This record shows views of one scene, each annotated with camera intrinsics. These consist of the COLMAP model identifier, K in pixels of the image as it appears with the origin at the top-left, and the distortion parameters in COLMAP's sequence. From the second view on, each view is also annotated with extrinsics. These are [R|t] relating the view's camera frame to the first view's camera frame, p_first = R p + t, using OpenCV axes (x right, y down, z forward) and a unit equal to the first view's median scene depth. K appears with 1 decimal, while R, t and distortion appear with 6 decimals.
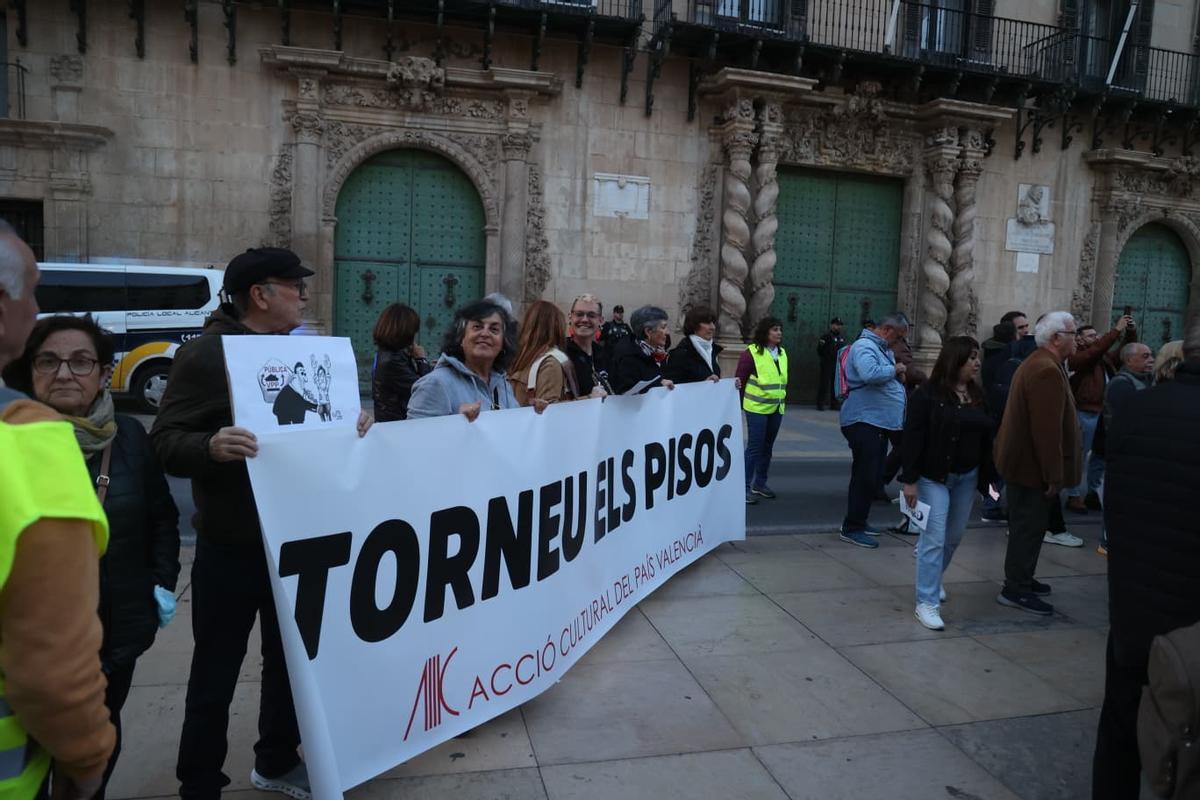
lens RADIAL K [[818.0, 0, 609.2], [0, 818.0, 409.0], [0, 0, 1]] dist [-0.095034, 0.068883]
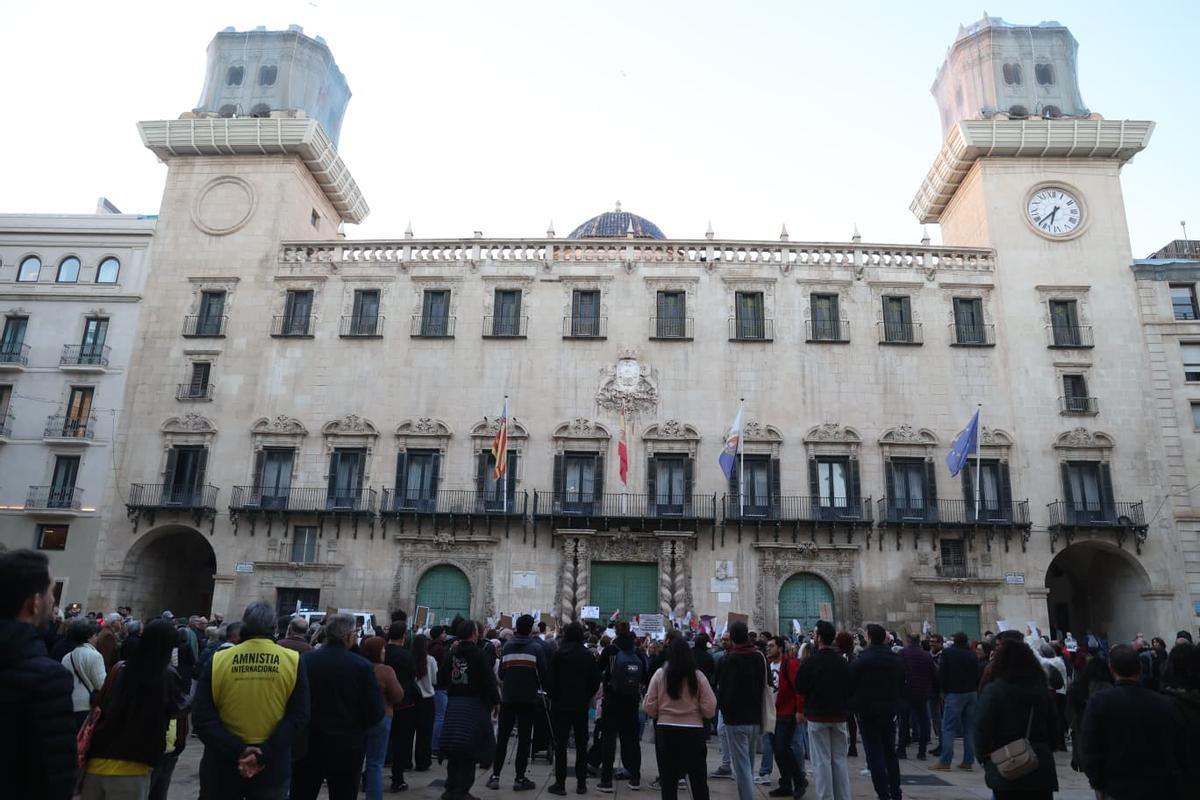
lens RADIAL K [[818.0, 0, 604.1], [0, 818.0, 406.6], [0, 0, 1]] dist [-0.095034, 0.068883]
pose [[0.957585, -0.091670, -0.273182, 0.969772], [-0.013474, 0.932766, -0.360232, 0.136928], [0.287837, 0.348633, 0.891967, -1.322976]]
